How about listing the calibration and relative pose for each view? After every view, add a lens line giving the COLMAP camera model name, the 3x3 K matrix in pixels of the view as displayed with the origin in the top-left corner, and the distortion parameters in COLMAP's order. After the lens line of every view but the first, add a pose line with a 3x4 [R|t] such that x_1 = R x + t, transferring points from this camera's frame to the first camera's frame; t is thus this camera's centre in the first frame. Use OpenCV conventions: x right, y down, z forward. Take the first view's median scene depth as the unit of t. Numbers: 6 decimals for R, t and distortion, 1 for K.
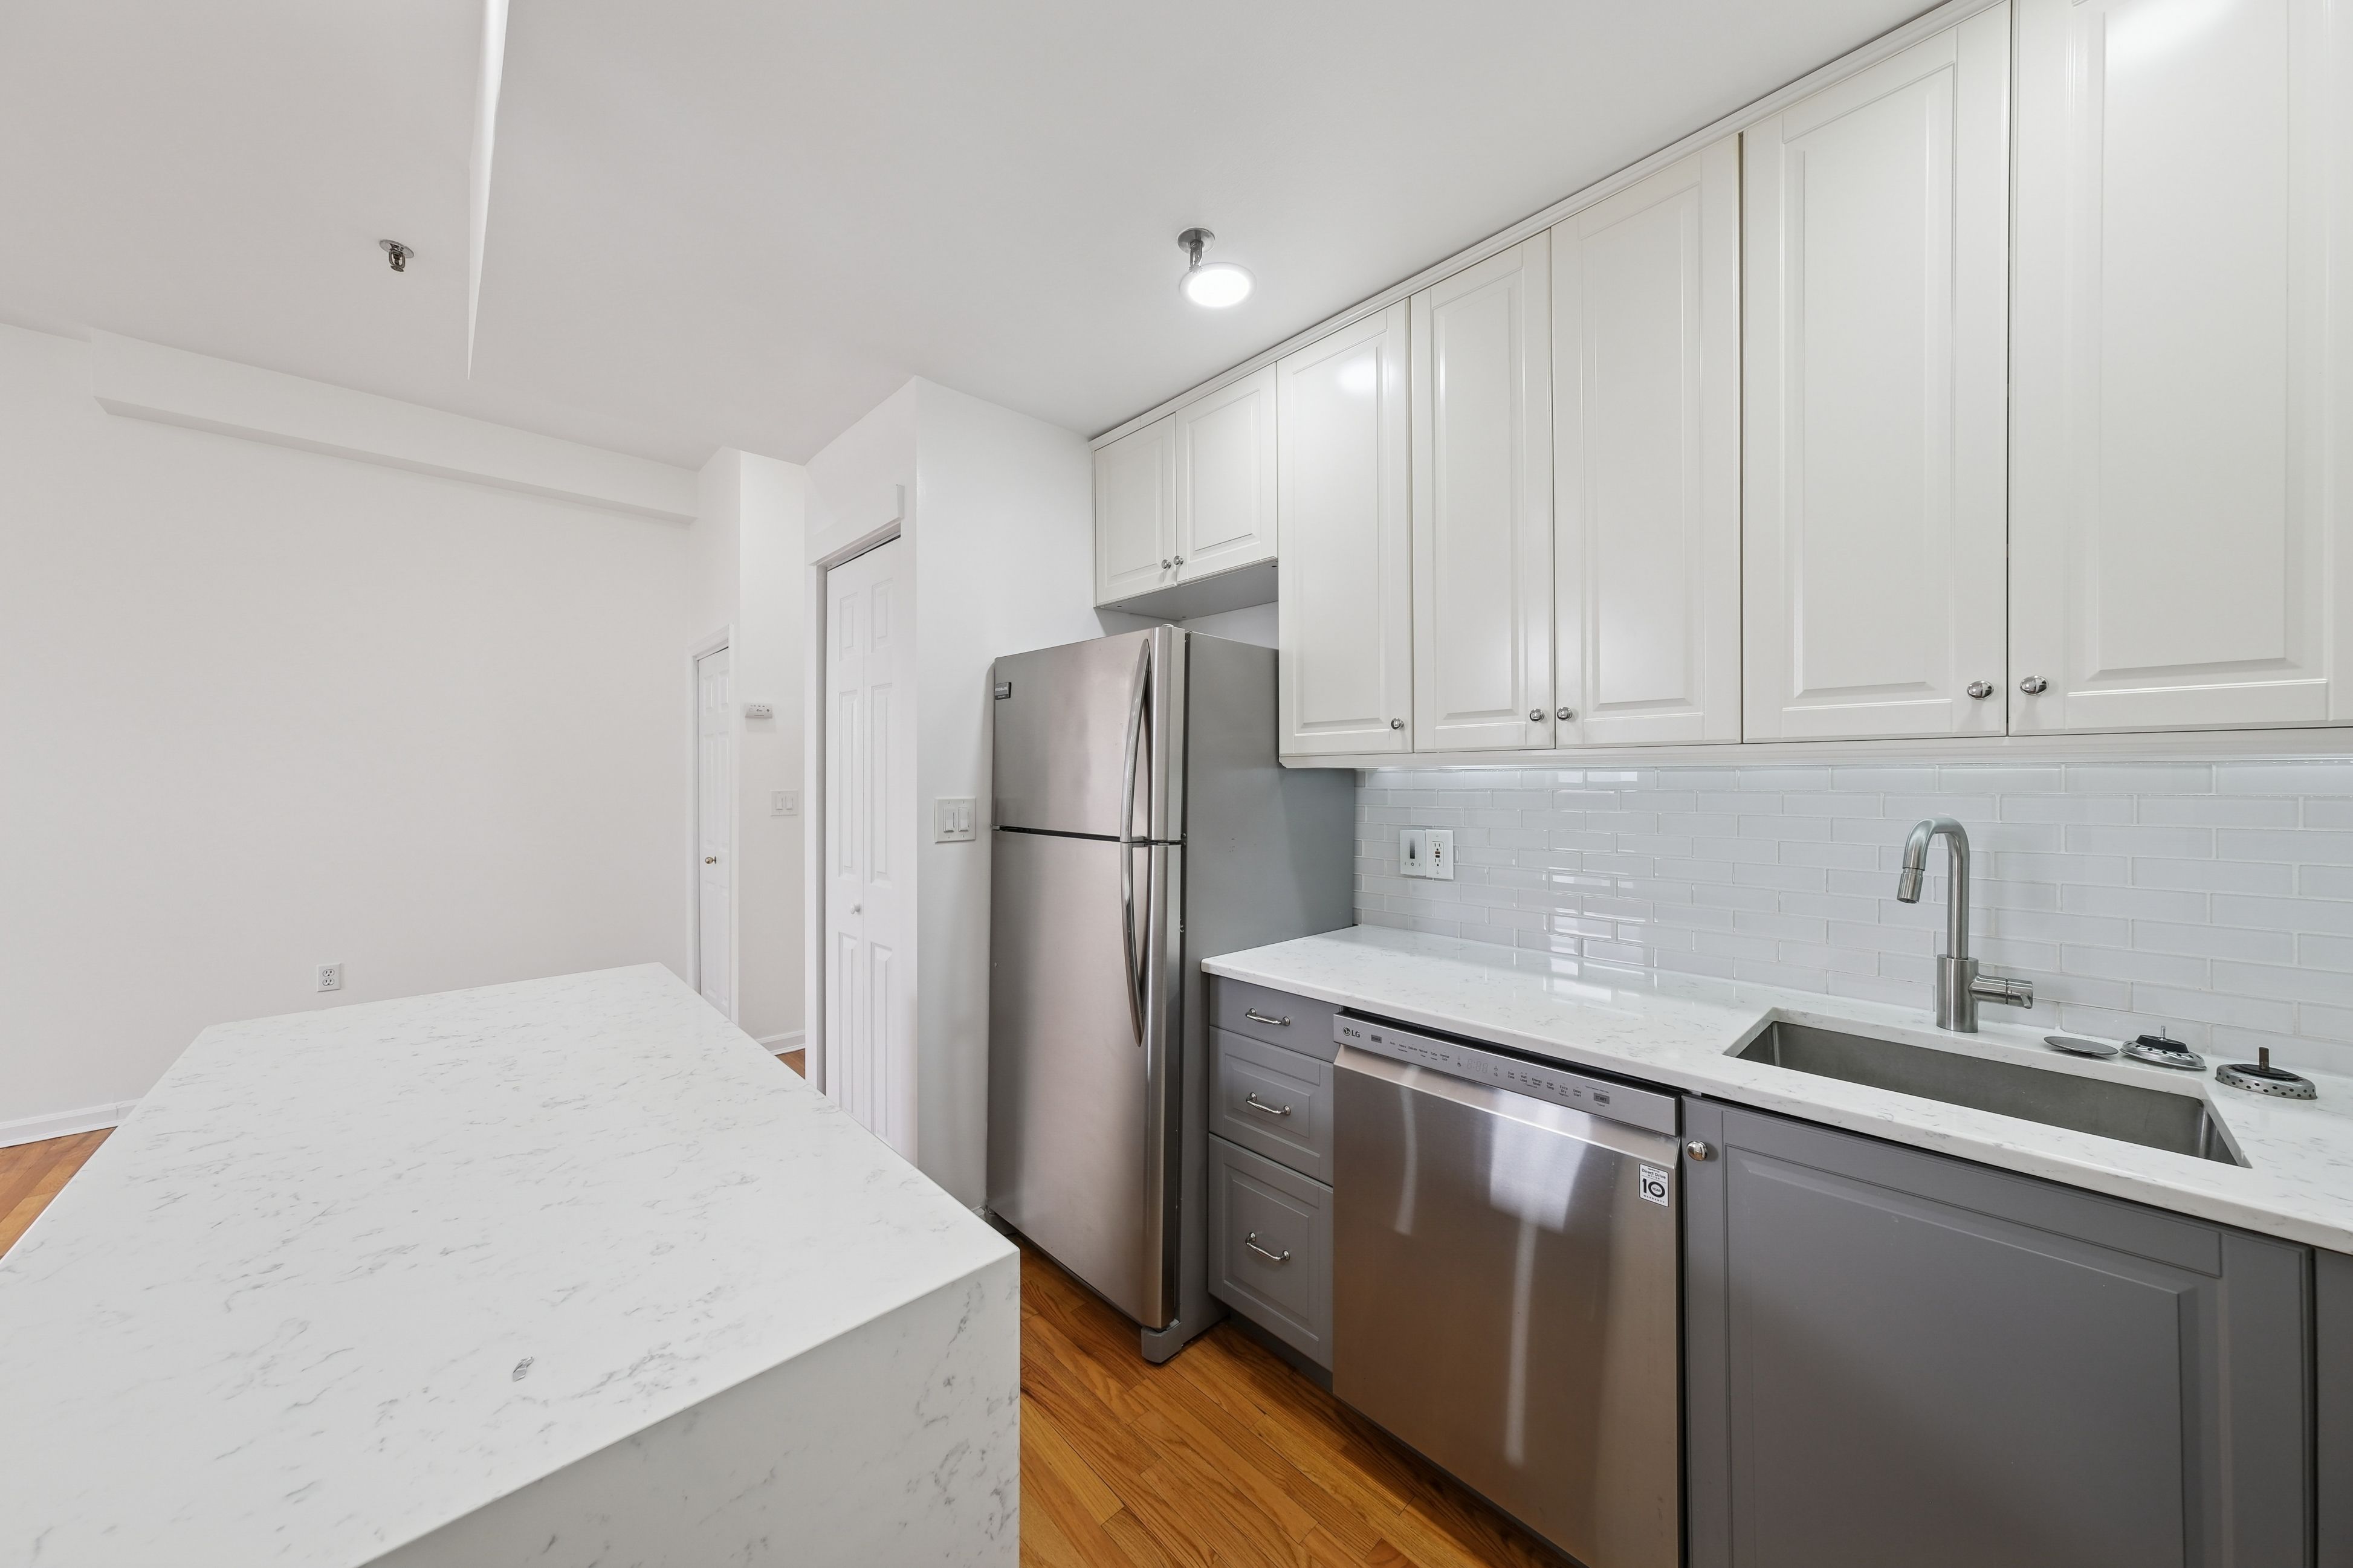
lens RADIAL K [[812.0, 0, 1181.3], [0, 812.0, 784.2], [0, 0, 1]] dist [0.006103, 0.001178]
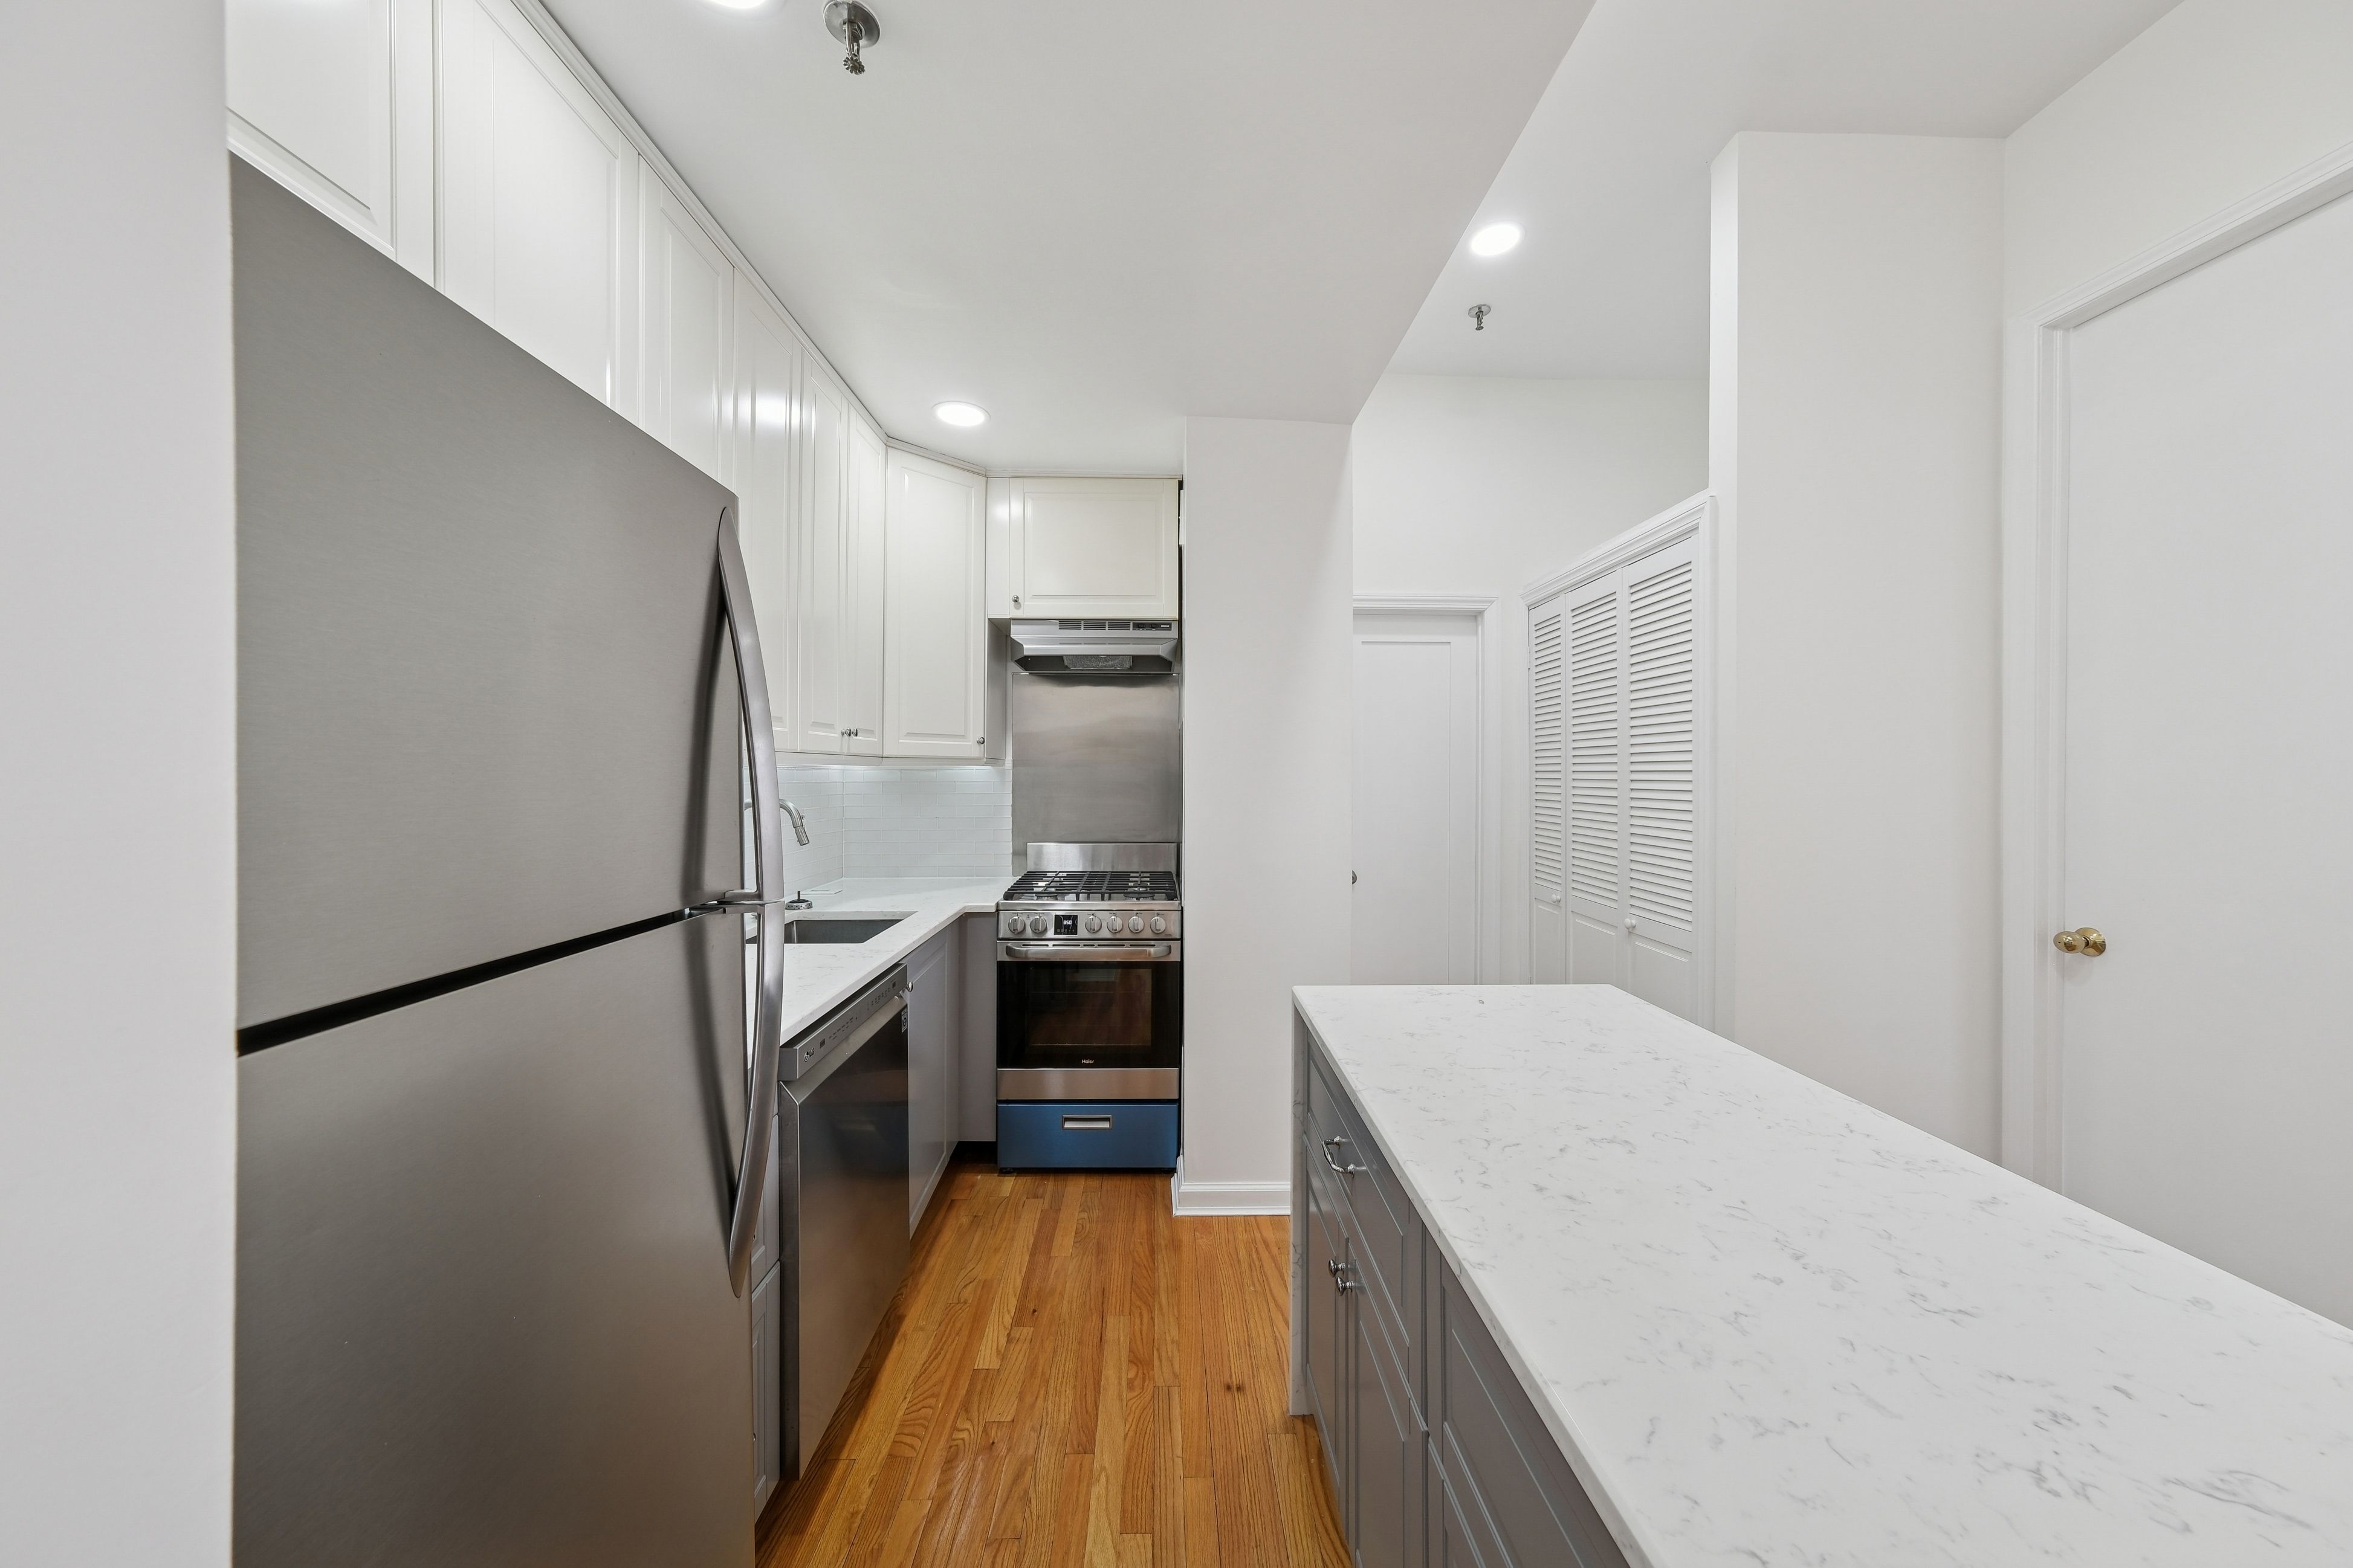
lens RADIAL K [[812.0, 0, 1180.1], [0, 812.0, 776.7], [0, 0, 1]] dist [0.006103, 0.001178]
pose [[-0.746156, -0.002292, 0.665767, -0.959029], [-0.003405, 0.999994, -0.000373, -0.007135], [-0.665762, -0.002545, -0.746160, 1.902807]]
